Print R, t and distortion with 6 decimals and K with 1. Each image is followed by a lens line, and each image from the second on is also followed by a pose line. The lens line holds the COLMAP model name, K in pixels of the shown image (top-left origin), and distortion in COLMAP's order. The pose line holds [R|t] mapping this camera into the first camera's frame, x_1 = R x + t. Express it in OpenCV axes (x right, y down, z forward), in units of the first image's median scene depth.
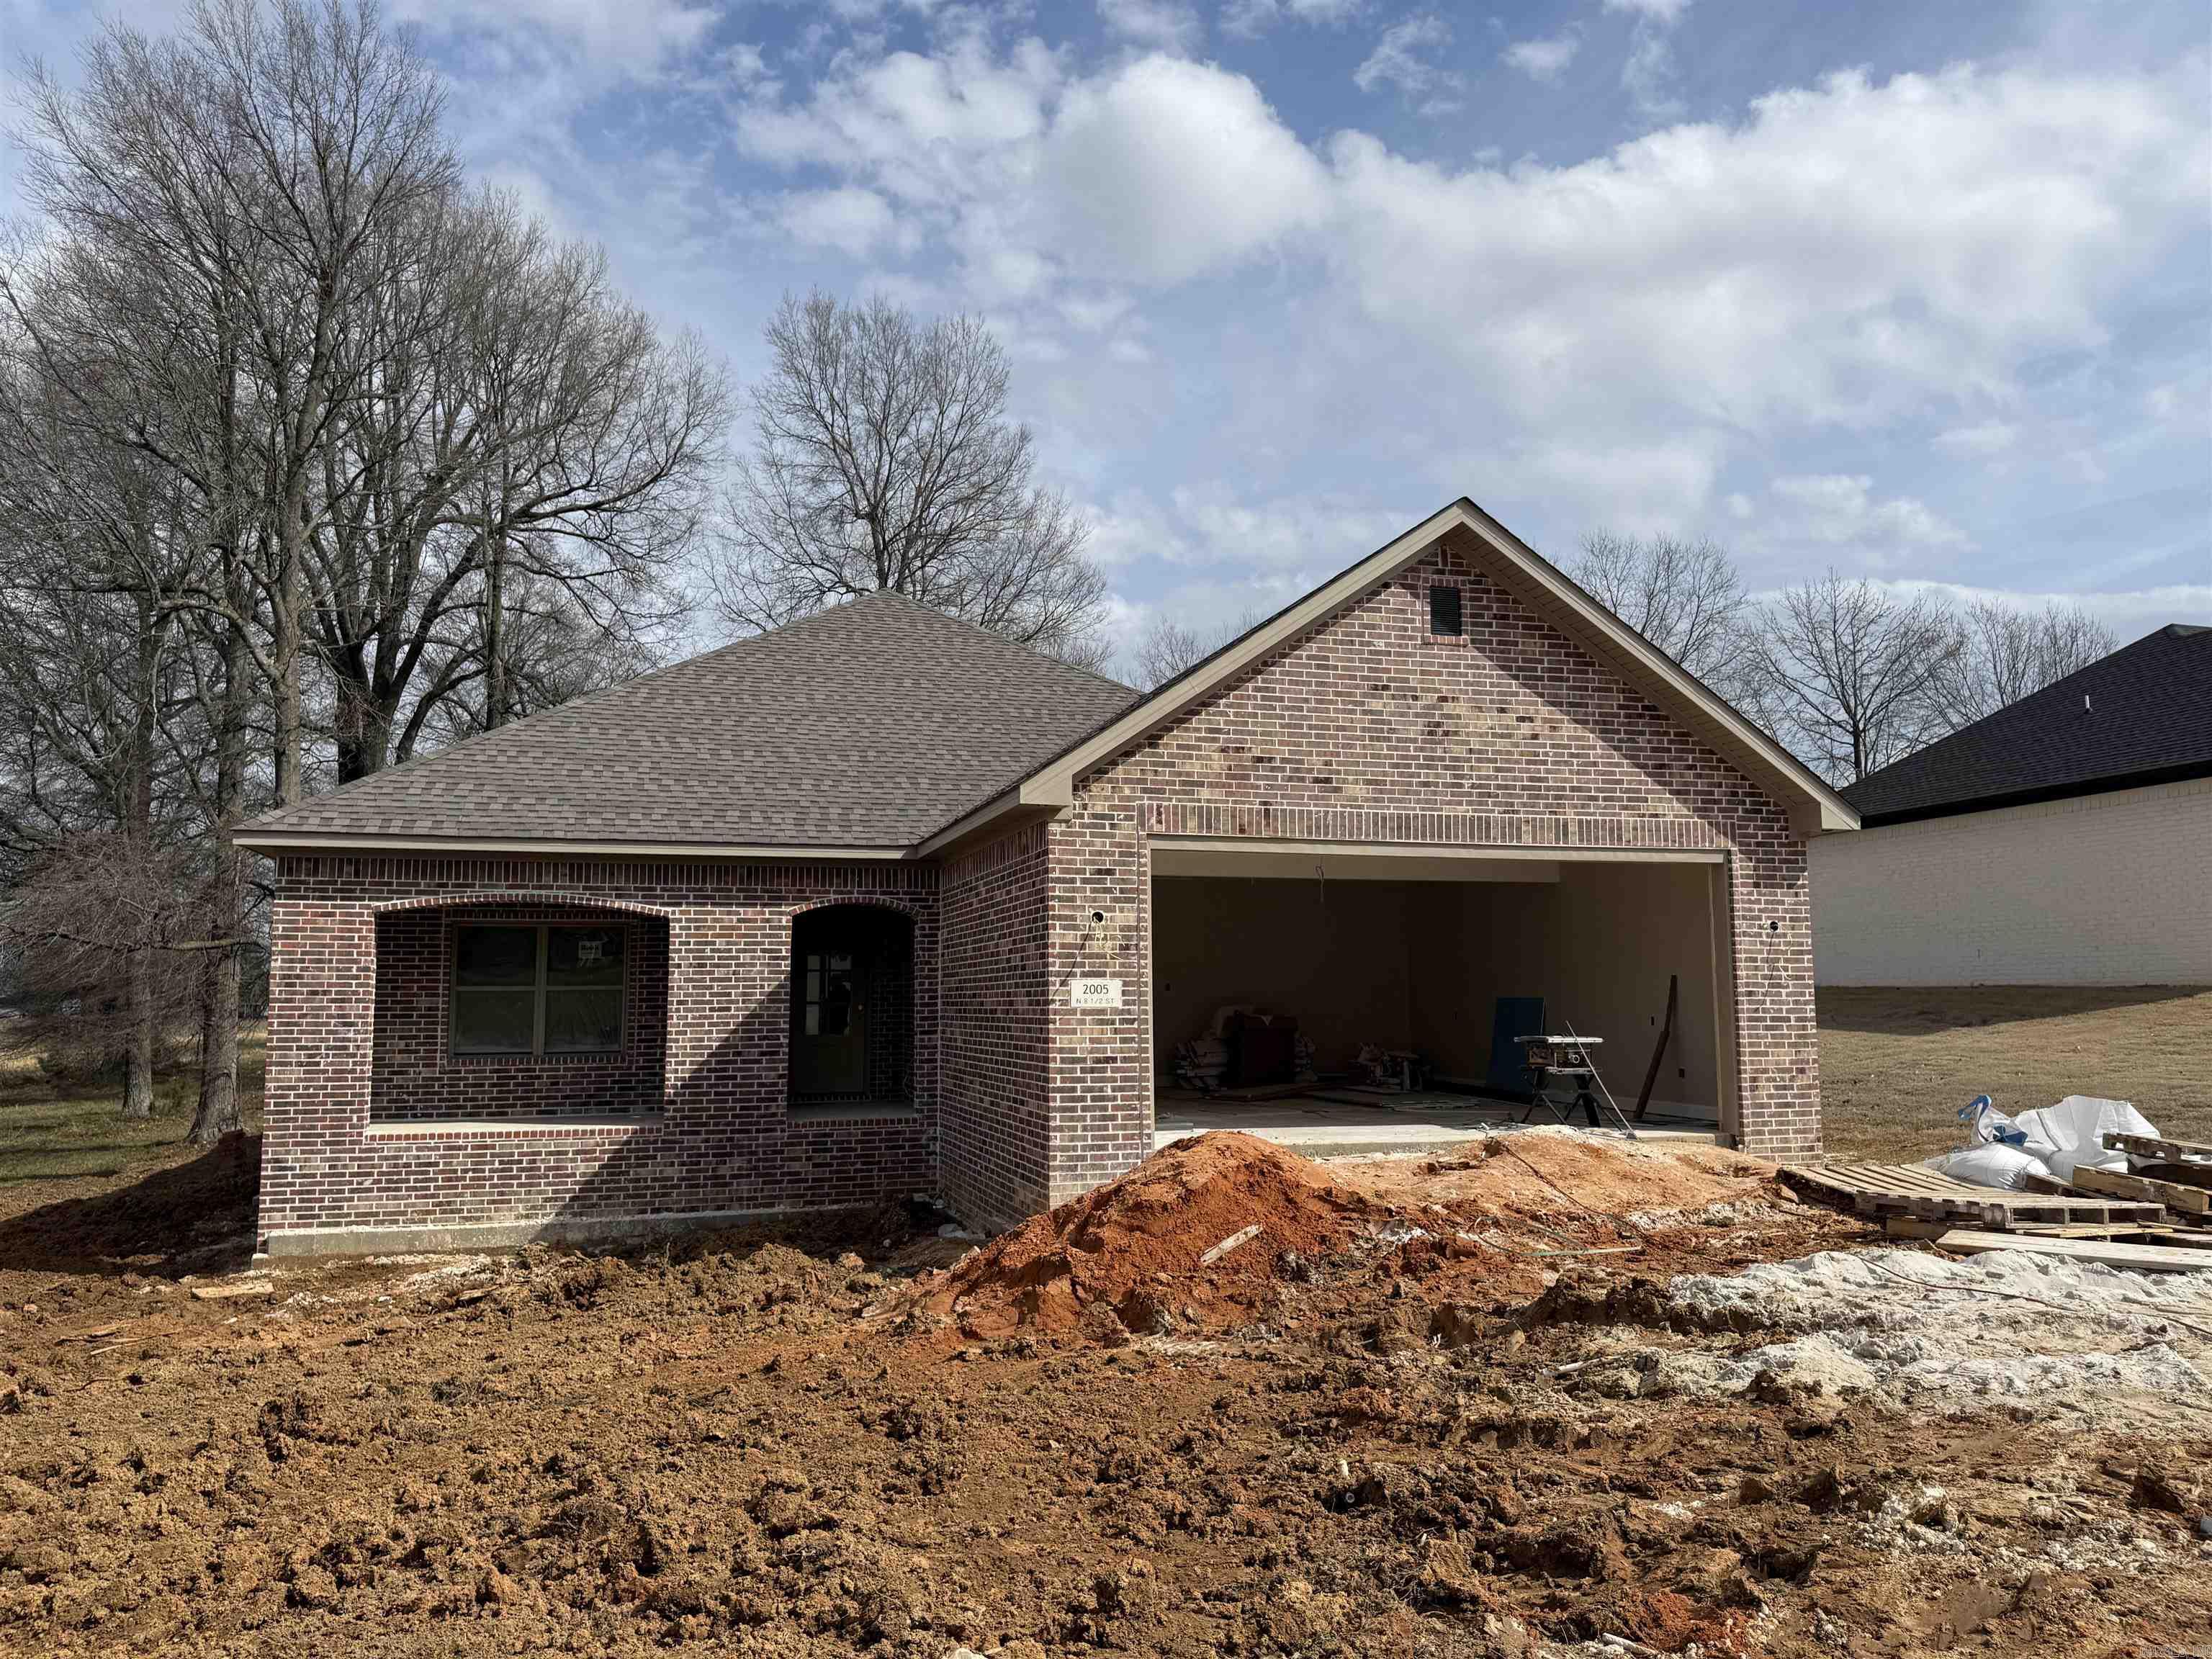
lens RADIAL K [[1549.3, 0, 1106.0], [0, 1549.3, 829.5], [0, 0, 1]] dist [0.145171, -0.241774]
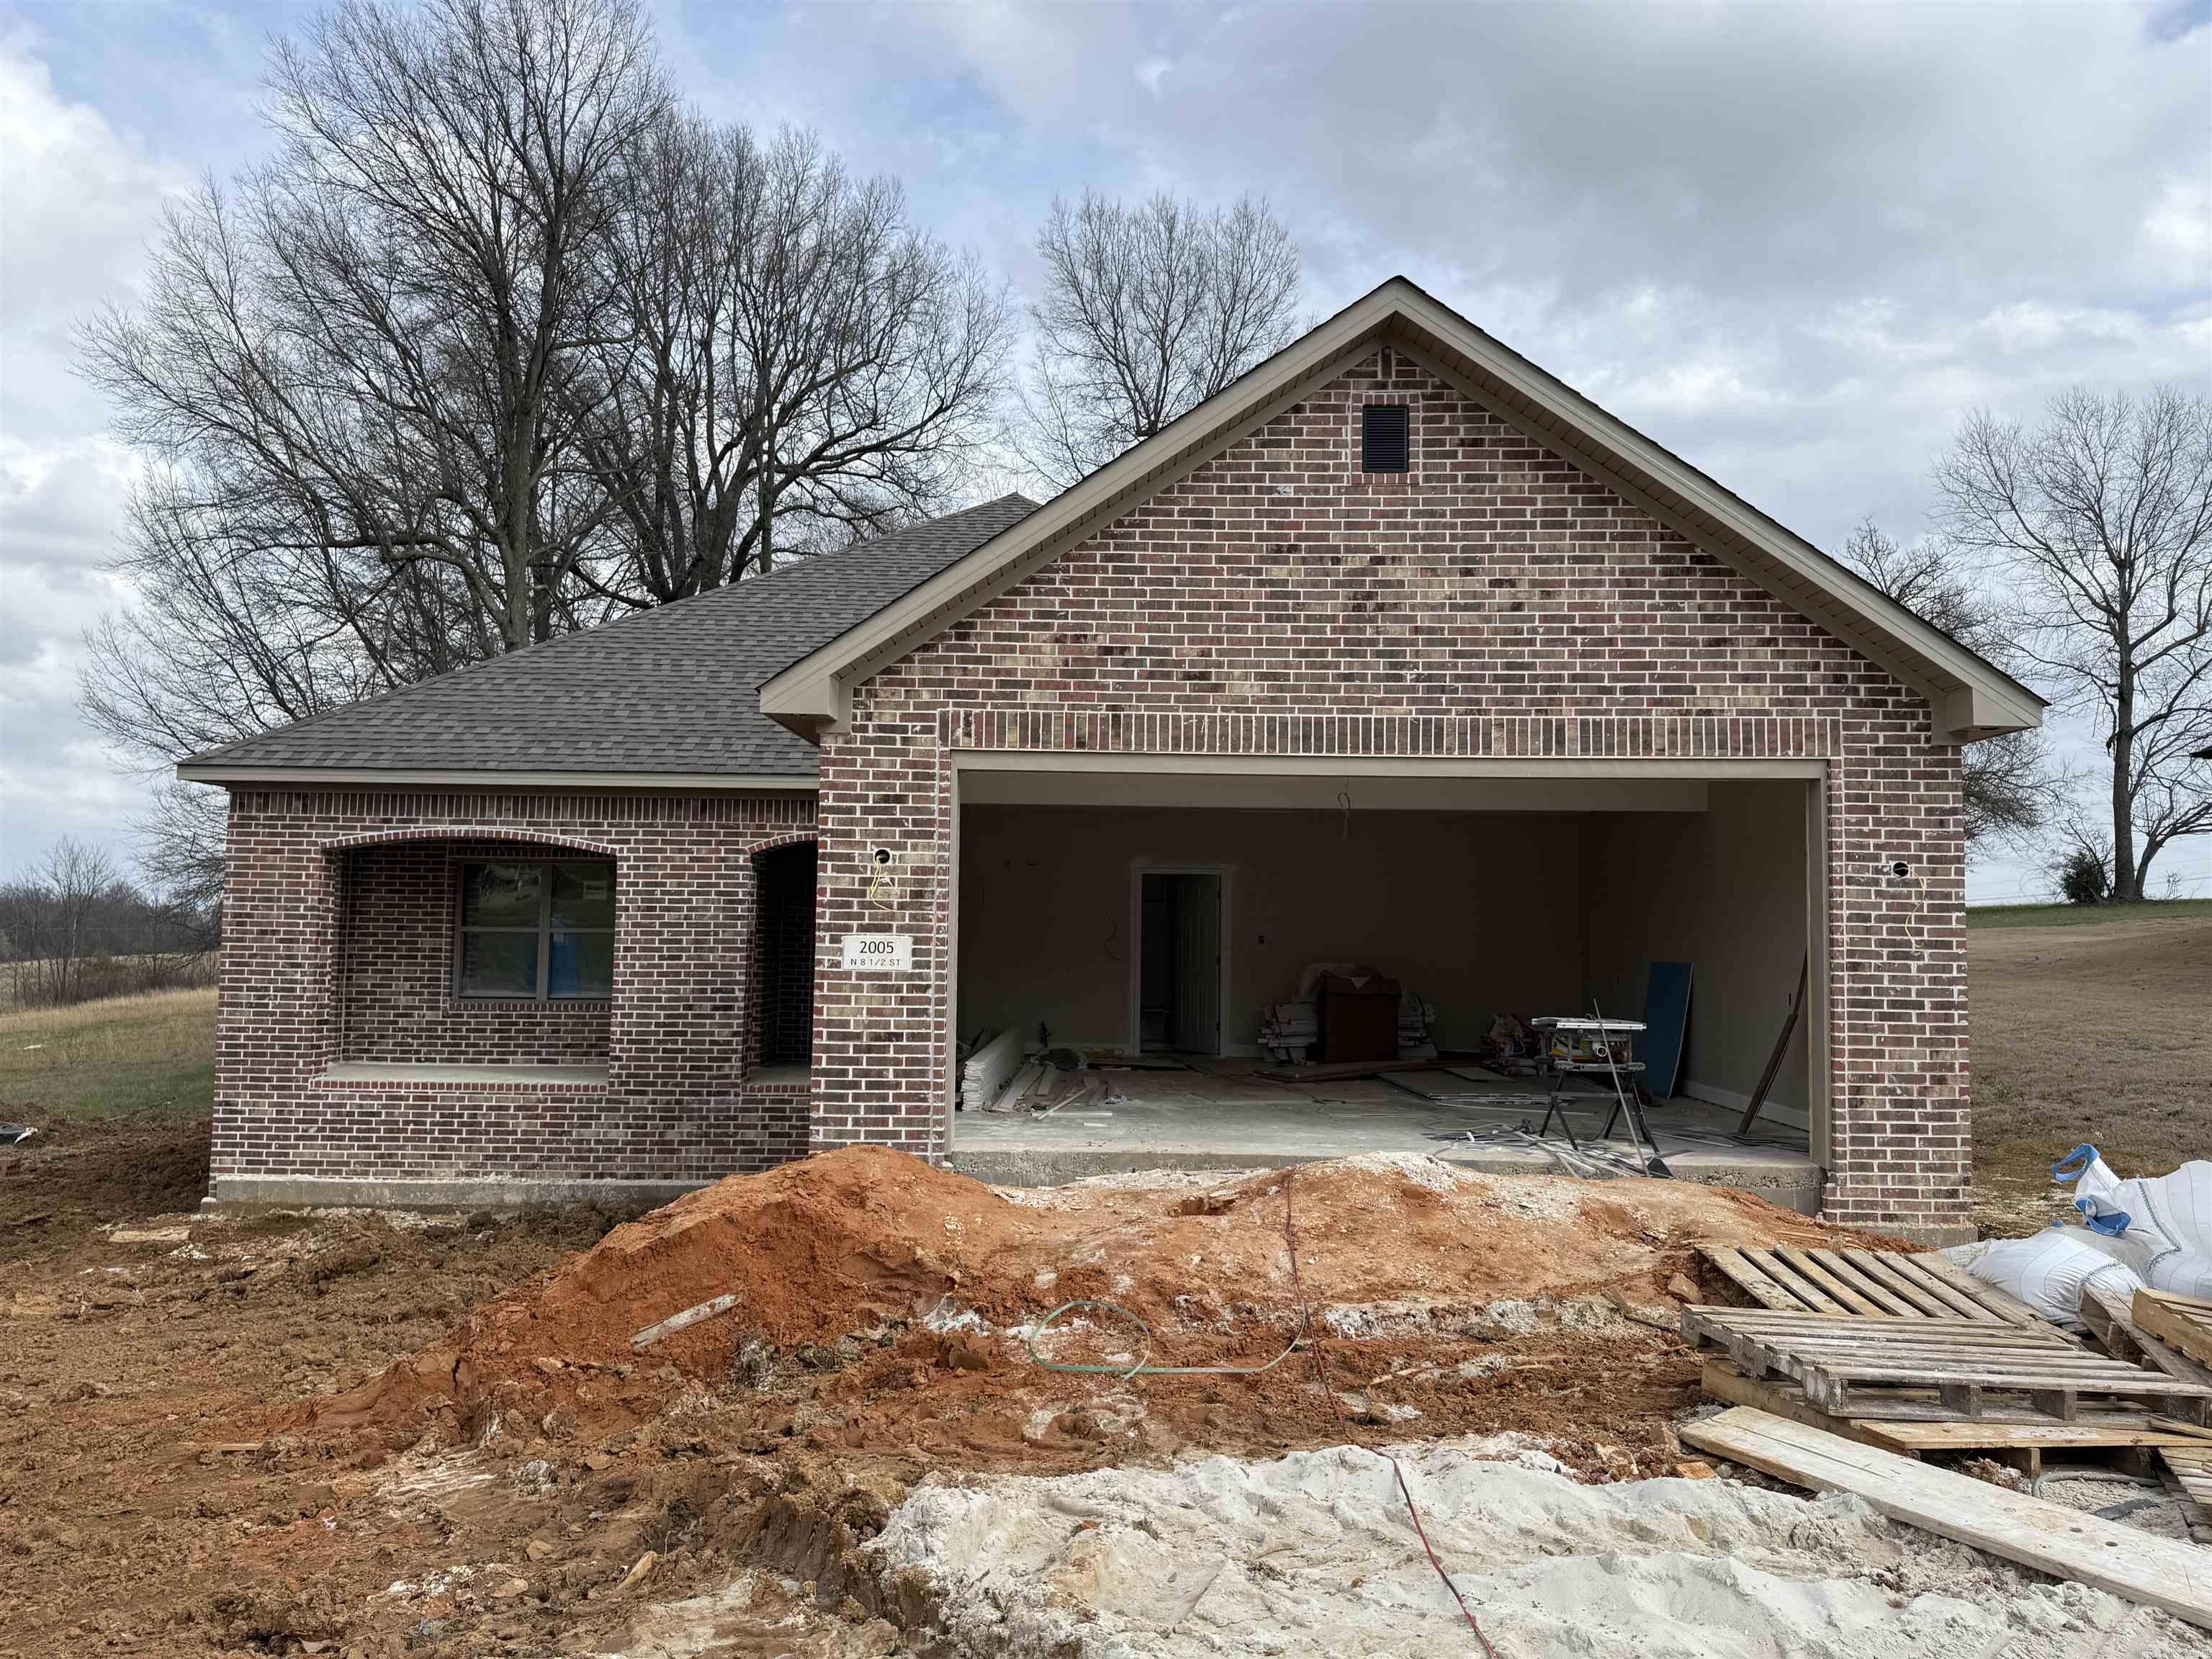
lens RADIAL K [[1549.3, 0, 1106.0], [0, 1549.3, 829.5], [0, 0, 1]] dist [0.145171, -0.241774]
pose [[0.957637, -0.003363, -0.287960, 0.293634], [0.014302, 0.999253, 0.035893, 0.014304], [0.287624, -0.038491, 0.956970, 0.244693]]
